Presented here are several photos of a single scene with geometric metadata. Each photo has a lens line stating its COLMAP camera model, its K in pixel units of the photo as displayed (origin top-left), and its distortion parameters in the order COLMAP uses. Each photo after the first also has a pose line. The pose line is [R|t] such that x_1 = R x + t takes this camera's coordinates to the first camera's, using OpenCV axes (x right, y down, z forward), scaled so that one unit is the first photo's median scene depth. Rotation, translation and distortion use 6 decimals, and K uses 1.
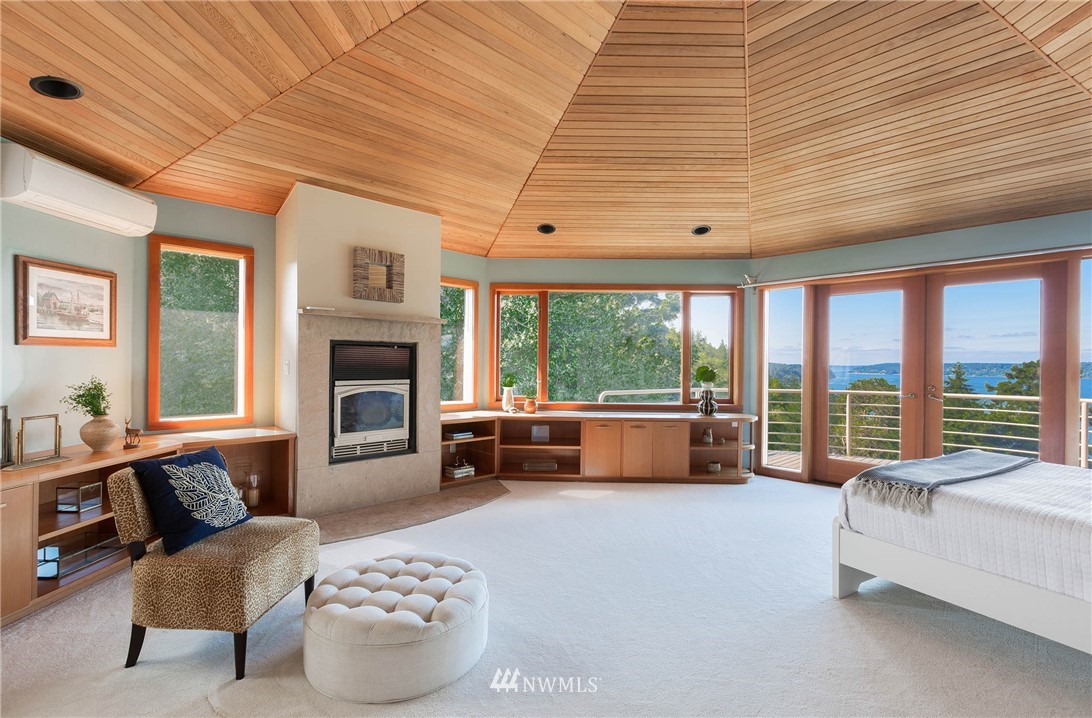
lens RADIAL K [[491.9, 0, 546.9], [0, 491.9, 363.1], [0, 0, 1]] dist [0.000528, 0.000031]
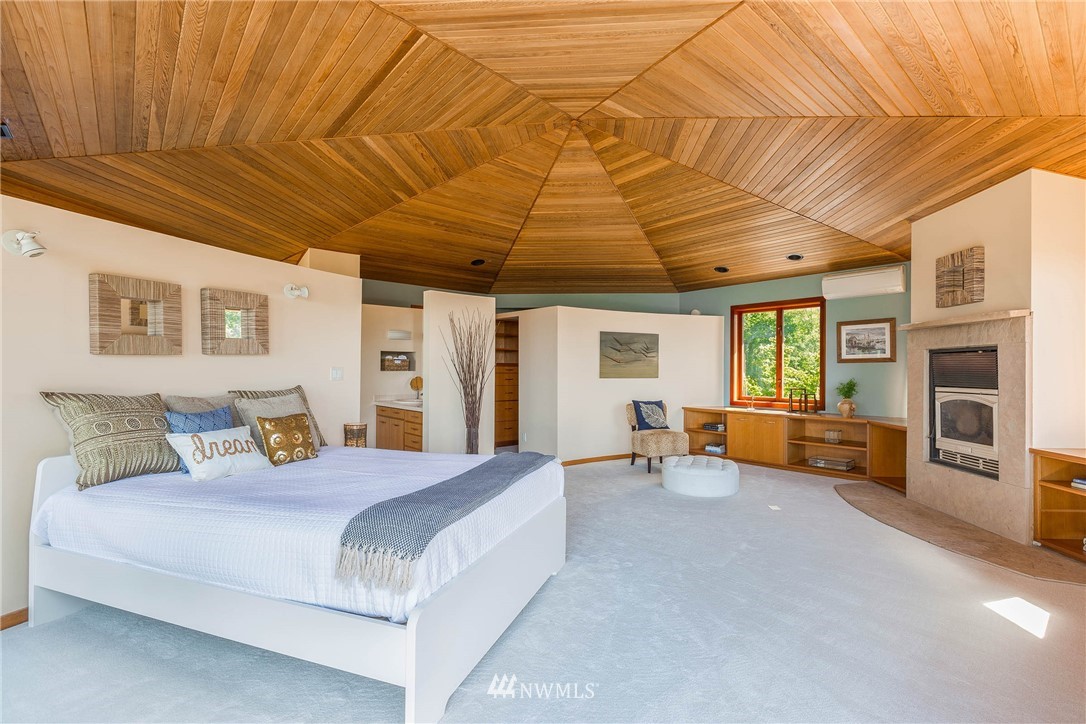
lens RADIAL K [[489.2, 0, 542.2], [0, 489.2, 365.5], [0, 0, 1]] dist [0.000528, 0.000031]
pose [[-0.750076, -0.022641, -0.660964, 0.920439], [-0.016575, 0.999743, -0.015436, 0.019630], [0.661144, -0.000623, -0.750259, 1.217297]]
